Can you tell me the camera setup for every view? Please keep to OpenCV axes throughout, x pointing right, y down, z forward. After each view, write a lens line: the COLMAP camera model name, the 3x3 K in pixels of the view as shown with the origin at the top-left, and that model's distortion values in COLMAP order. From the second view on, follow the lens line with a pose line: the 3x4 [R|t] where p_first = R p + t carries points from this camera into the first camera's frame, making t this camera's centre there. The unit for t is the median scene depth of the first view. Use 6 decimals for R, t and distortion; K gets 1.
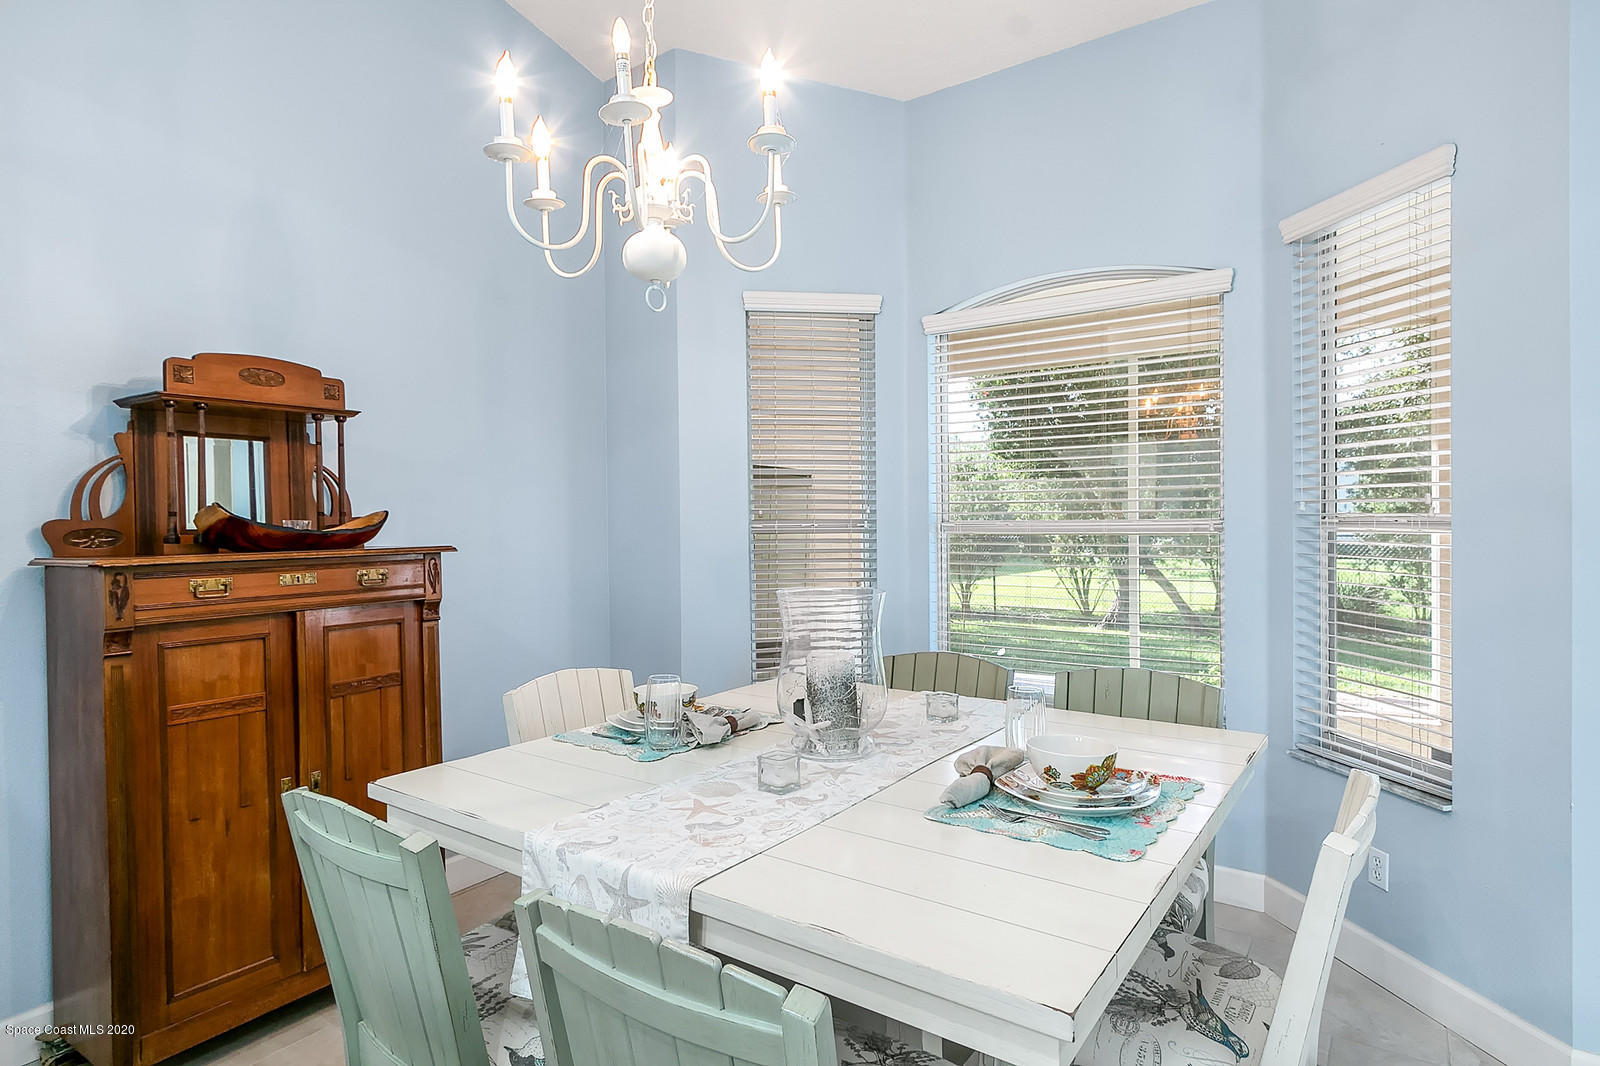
lens RADIAL K [[870.1, 0, 800.0], [0, 870.1, 533.0], [0, 0, 1]] dist [-0.001446, 0.000071]
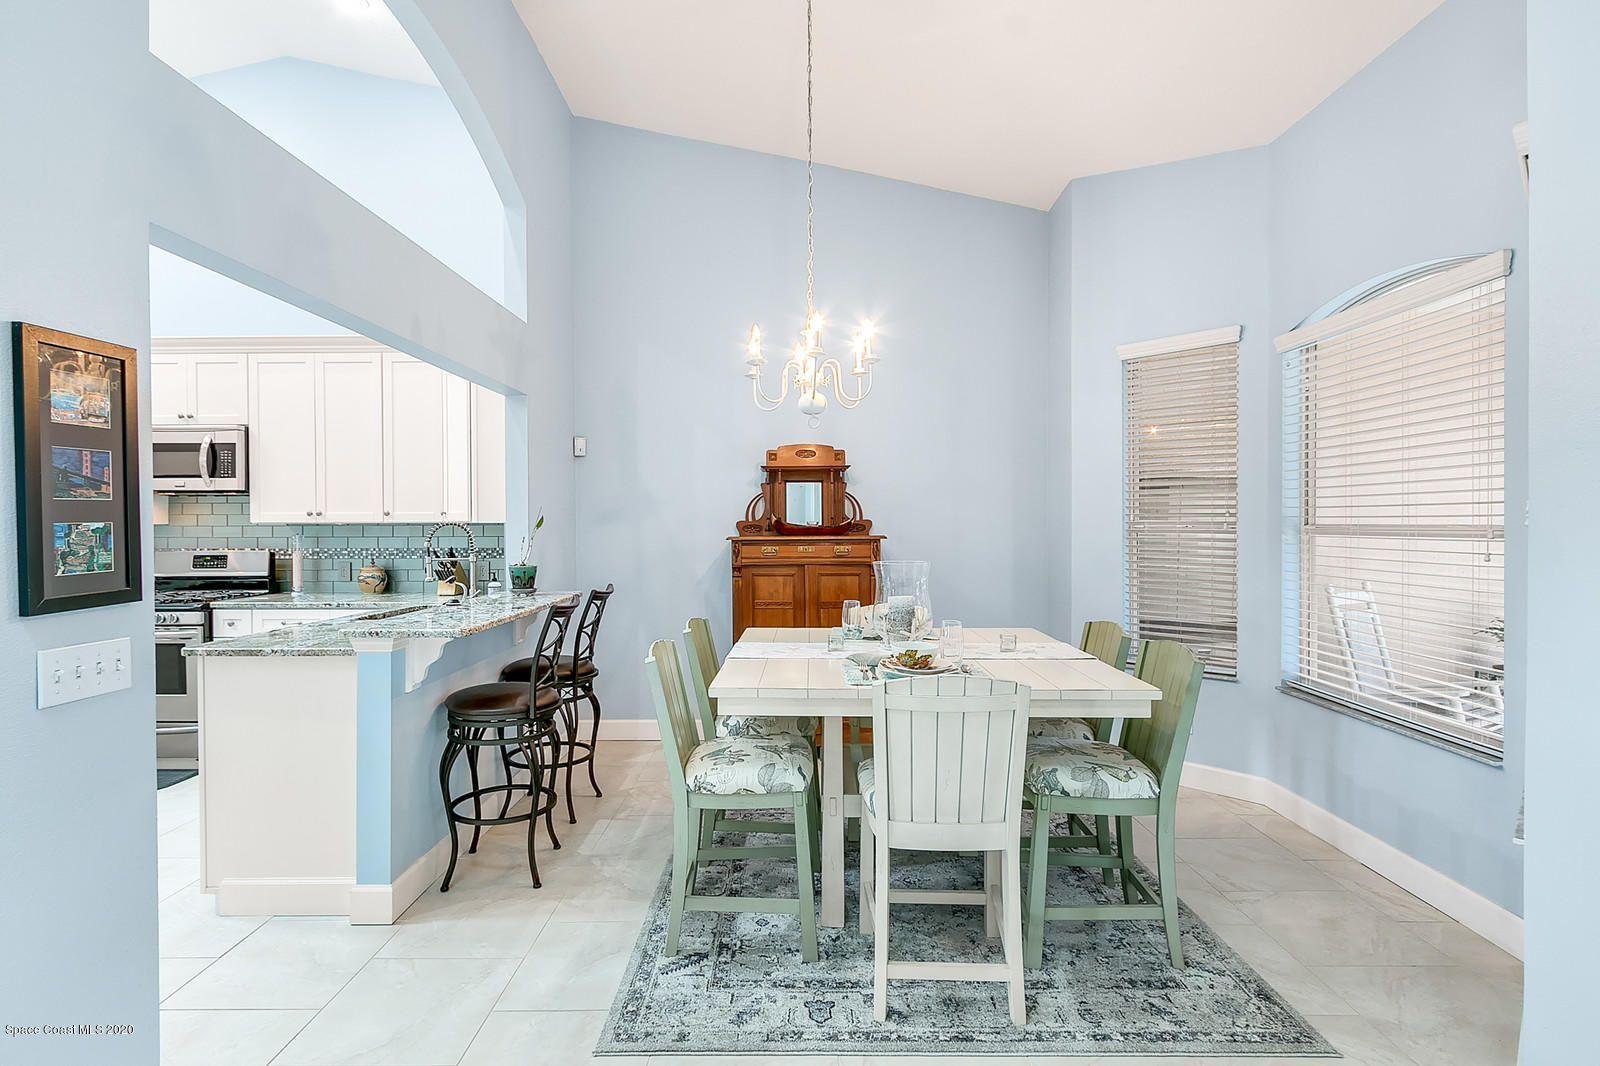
lens RADIAL K [[790.7, 0, 800.0], [0, 790.7, 533.0], [0, 0, 1]] dist [0.018361, -0.000572]
pose [[0.565569, 0.015742, -0.824551, 0.917178], [-0.013828, 0.999858, 0.009604, -0.004341], [0.824585, 0.005970, 0.565707, -0.093272]]
